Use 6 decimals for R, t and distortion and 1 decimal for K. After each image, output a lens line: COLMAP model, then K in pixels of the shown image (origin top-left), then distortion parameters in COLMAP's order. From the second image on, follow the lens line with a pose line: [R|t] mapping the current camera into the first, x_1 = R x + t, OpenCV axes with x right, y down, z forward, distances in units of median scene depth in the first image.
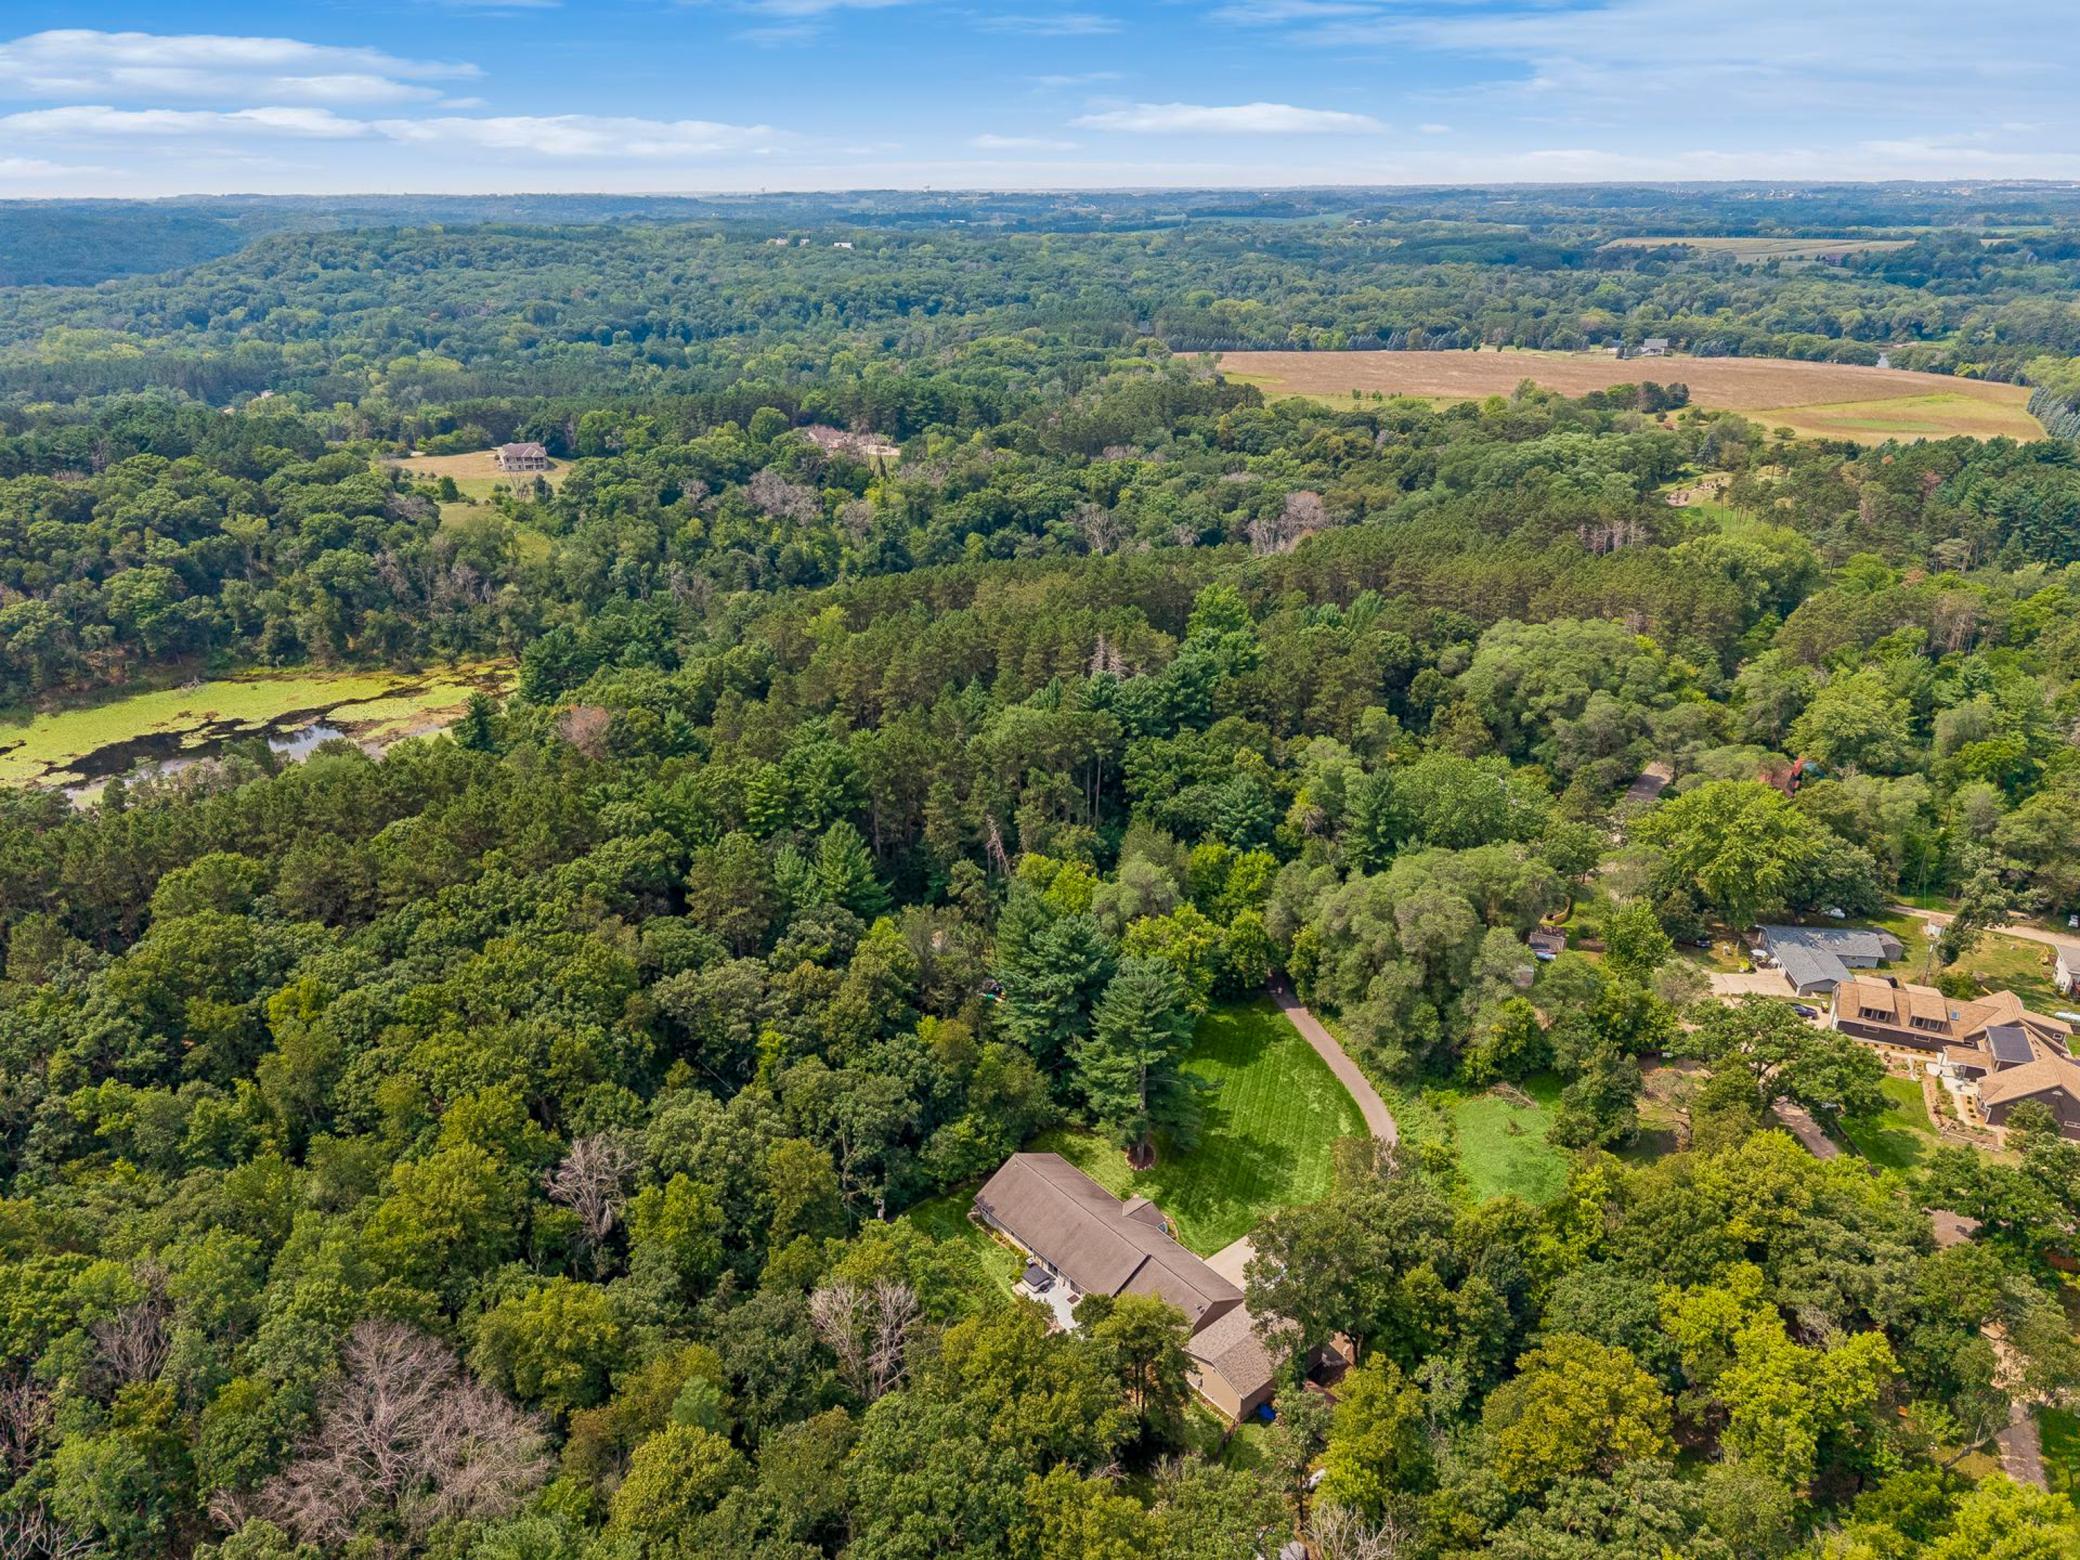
lens RADIAL K [[1412.0, 0, 1040.0], [0, 1412.0, 780.0], [0, 0, 1]] dist [0.025087, -0.031837]
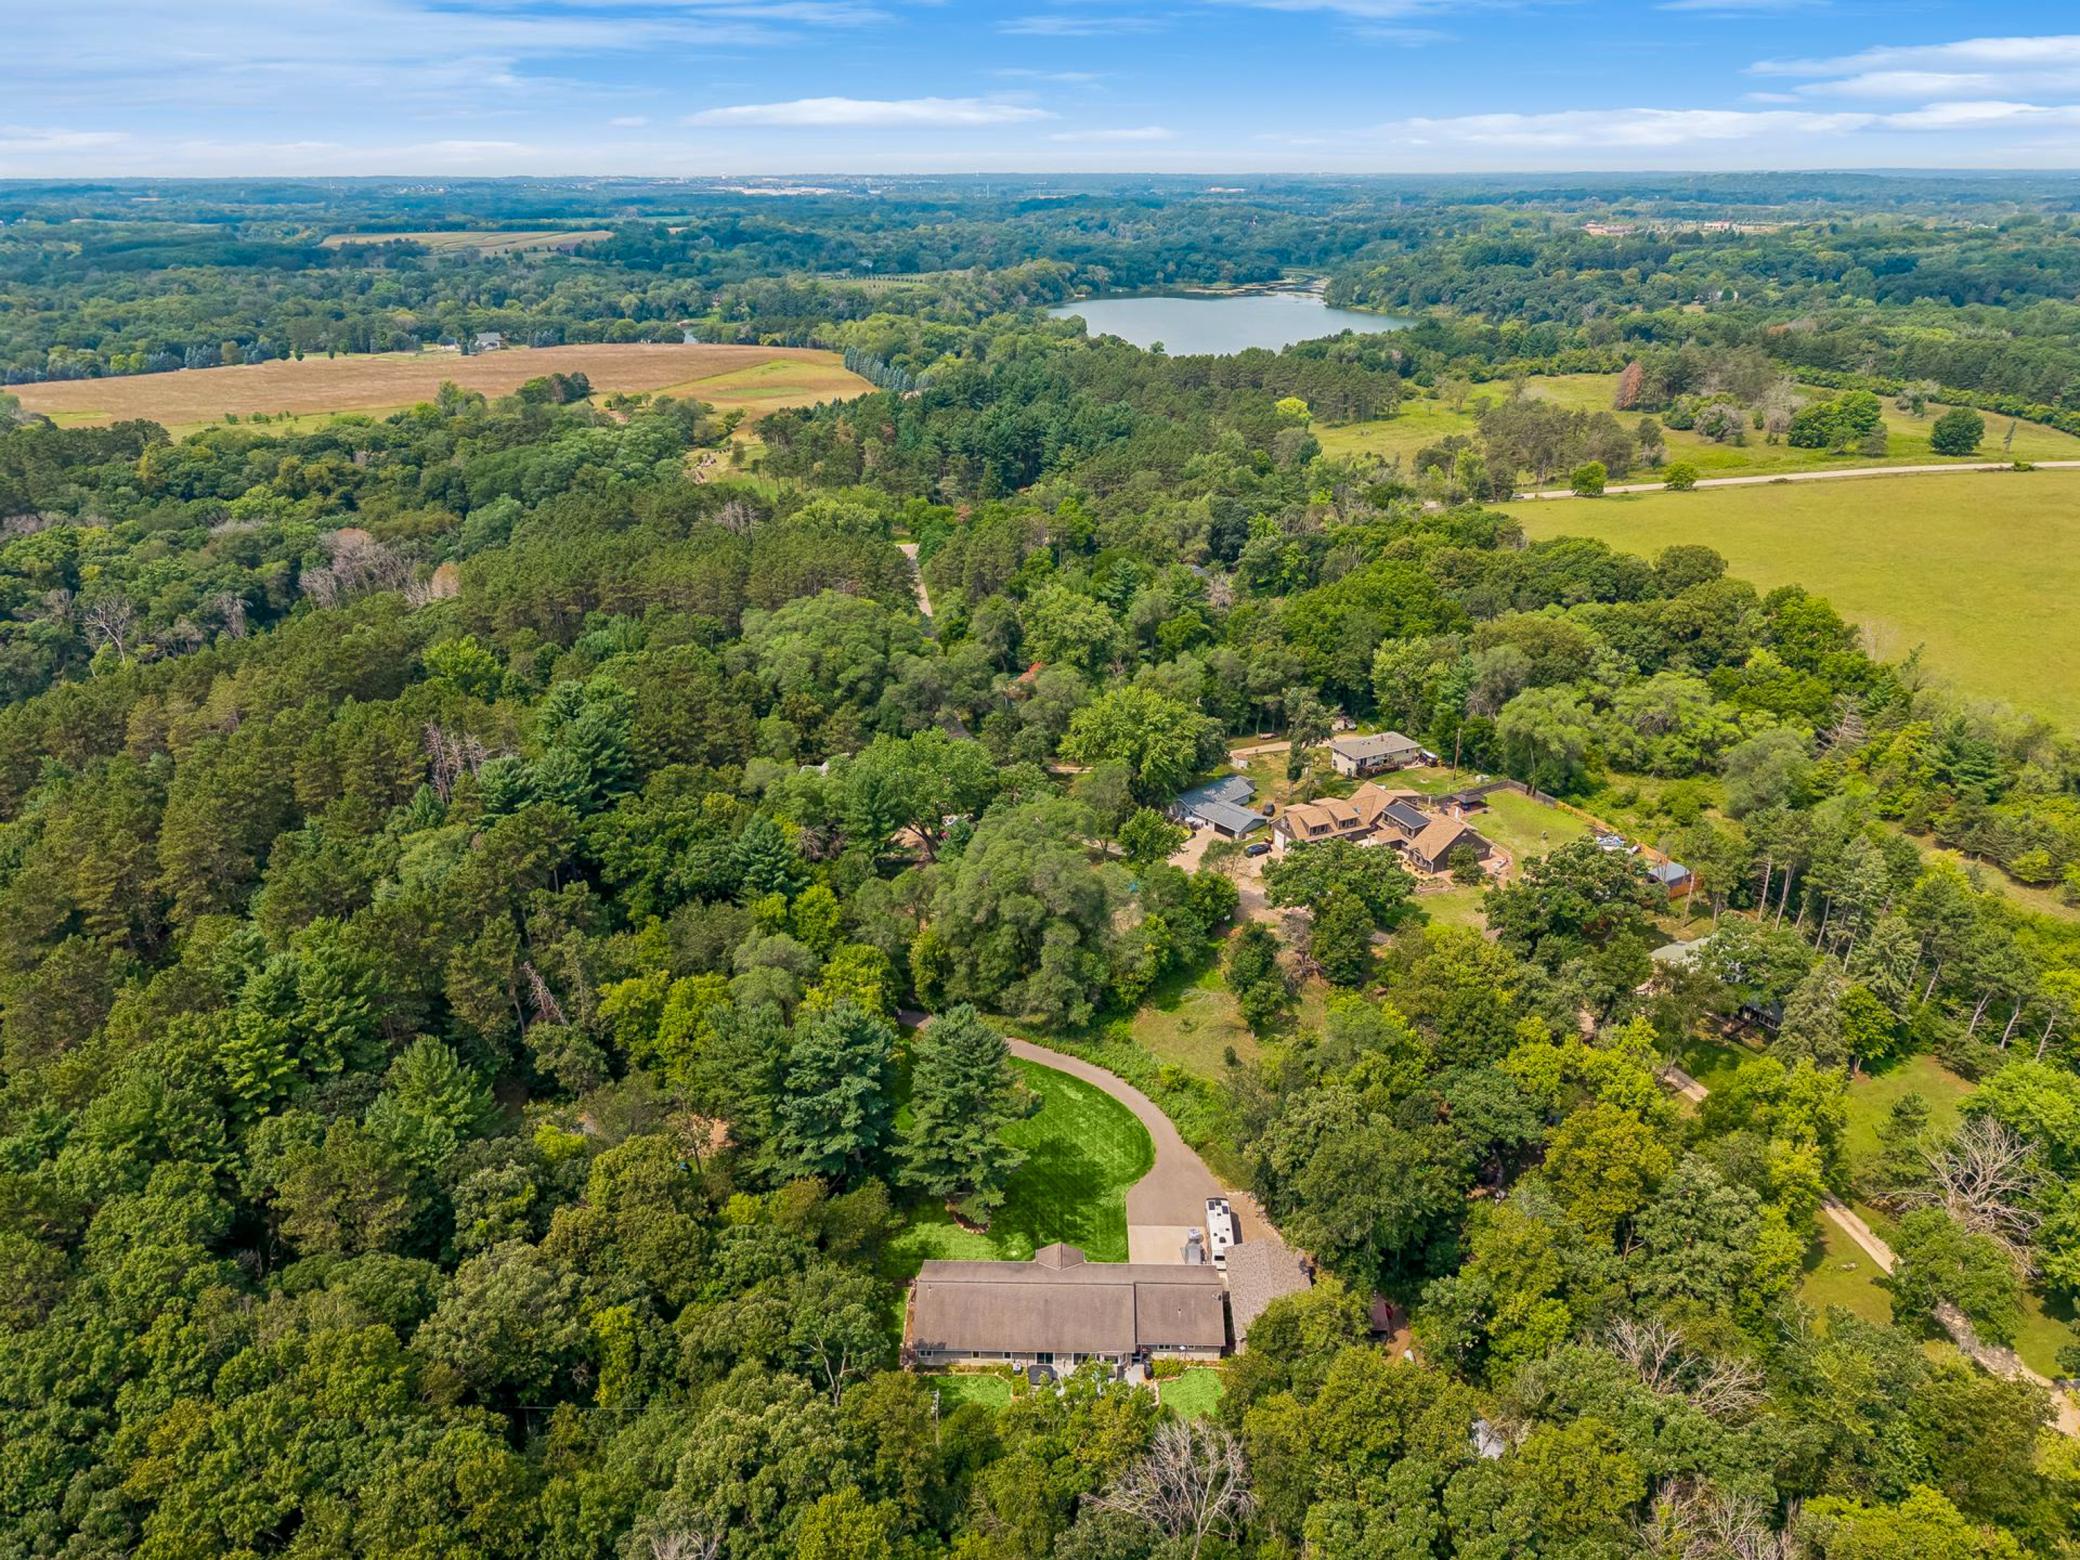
lens RADIAL K [[1412.0, 0, 1040.0], [0, 1412.0, 780.0], [0, 0, 1]] dist [0.025087, -0.031837]
pose [[0.665918, -0.290427, 0.687172, -0.086517], [0.288675, 0.949671, 0.121623, -0.020474], [-0.687910, 0.117378, 0.716241, 0.051393]]
